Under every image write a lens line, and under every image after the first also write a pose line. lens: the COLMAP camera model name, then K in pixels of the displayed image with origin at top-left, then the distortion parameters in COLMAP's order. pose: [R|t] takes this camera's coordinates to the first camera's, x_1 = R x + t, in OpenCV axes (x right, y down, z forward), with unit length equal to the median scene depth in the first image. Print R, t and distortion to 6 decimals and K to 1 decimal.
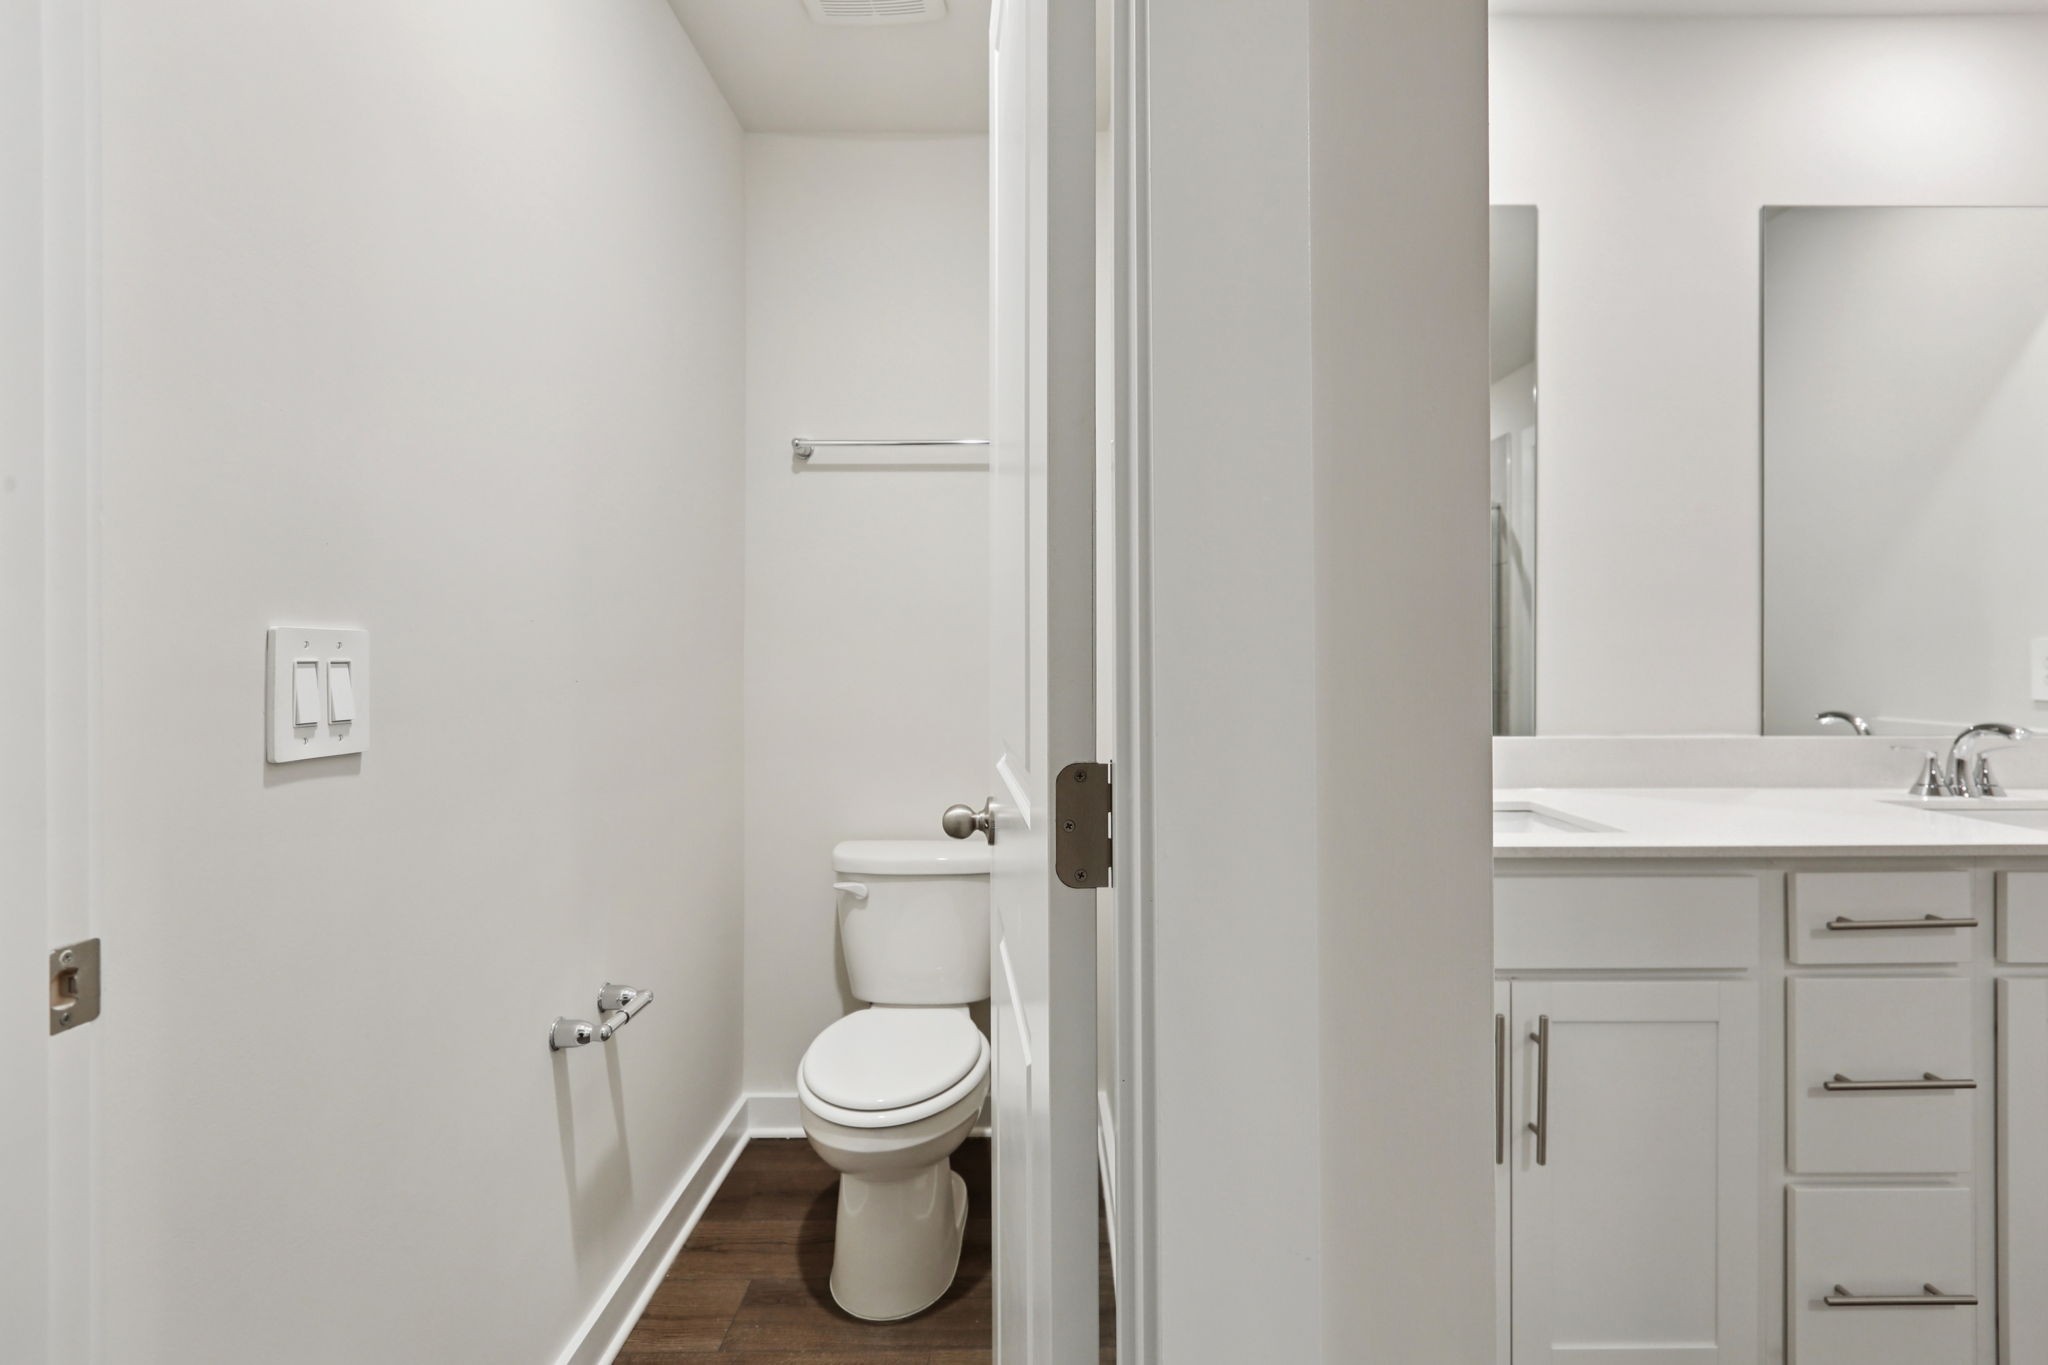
lens RADIAL K [[968.6, 0, 1024.0], [0, 968.6, 698.4], [0, 0, 1]] dist [-0.000740, 0.002511]
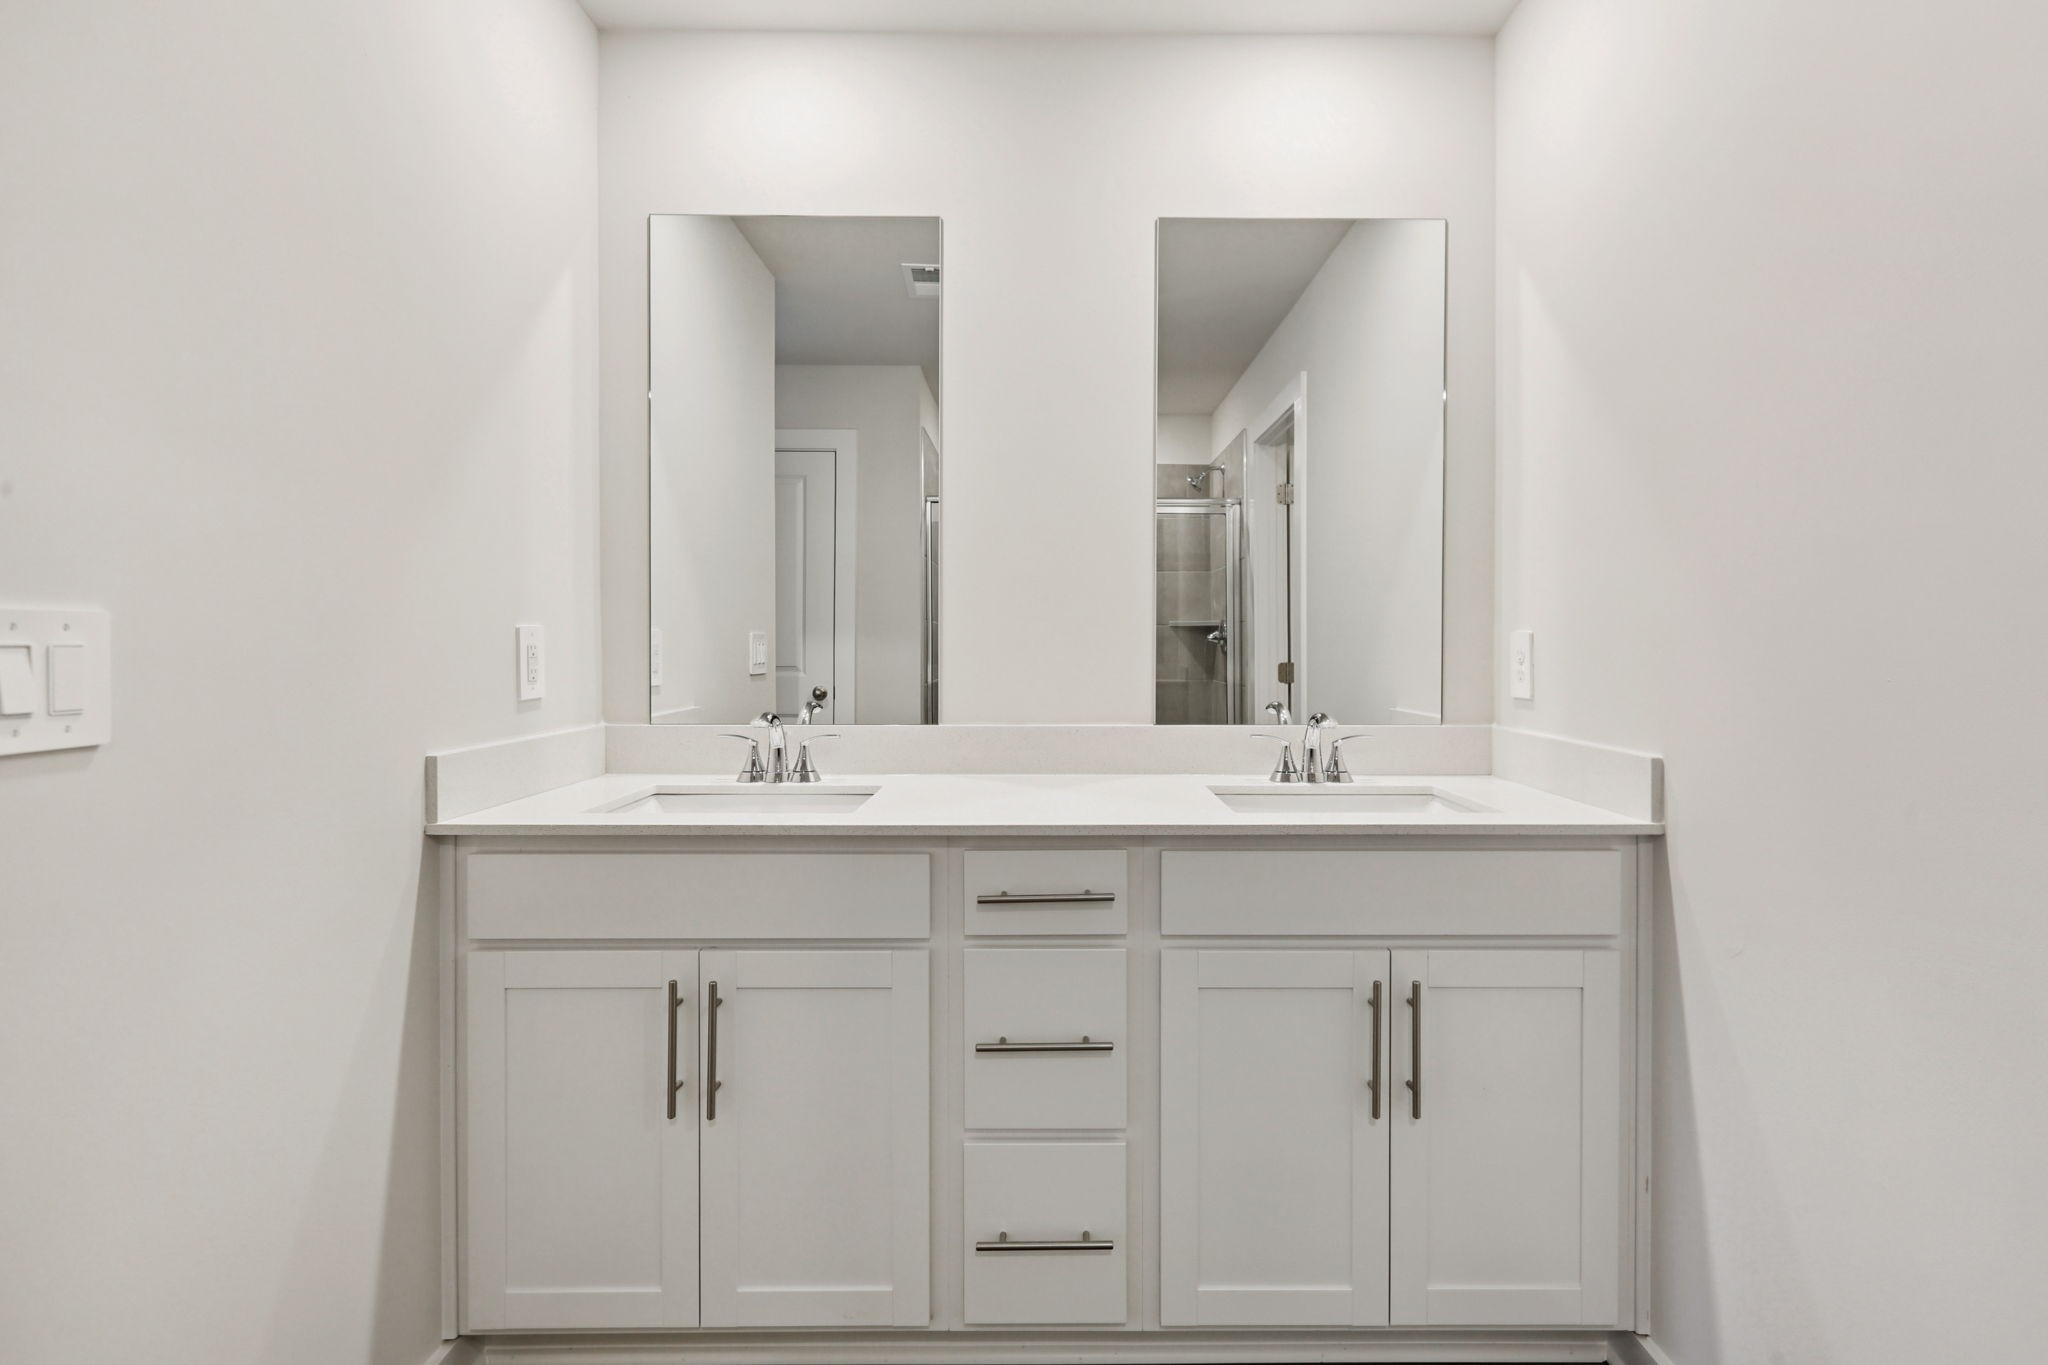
lens RADIAL K [[888.8, 0, 1045.9], [0, 888.8, 678.4], [0, 0, 1]] dist [0.002393, 0.000341]
pose [[0.999944, 0.008833, 0.005877, 0.864644], [-0.008783, 0.999926, -0.008466, -0.005740], [-0.005951, 0.008414, 0.999947, 0.001370]]
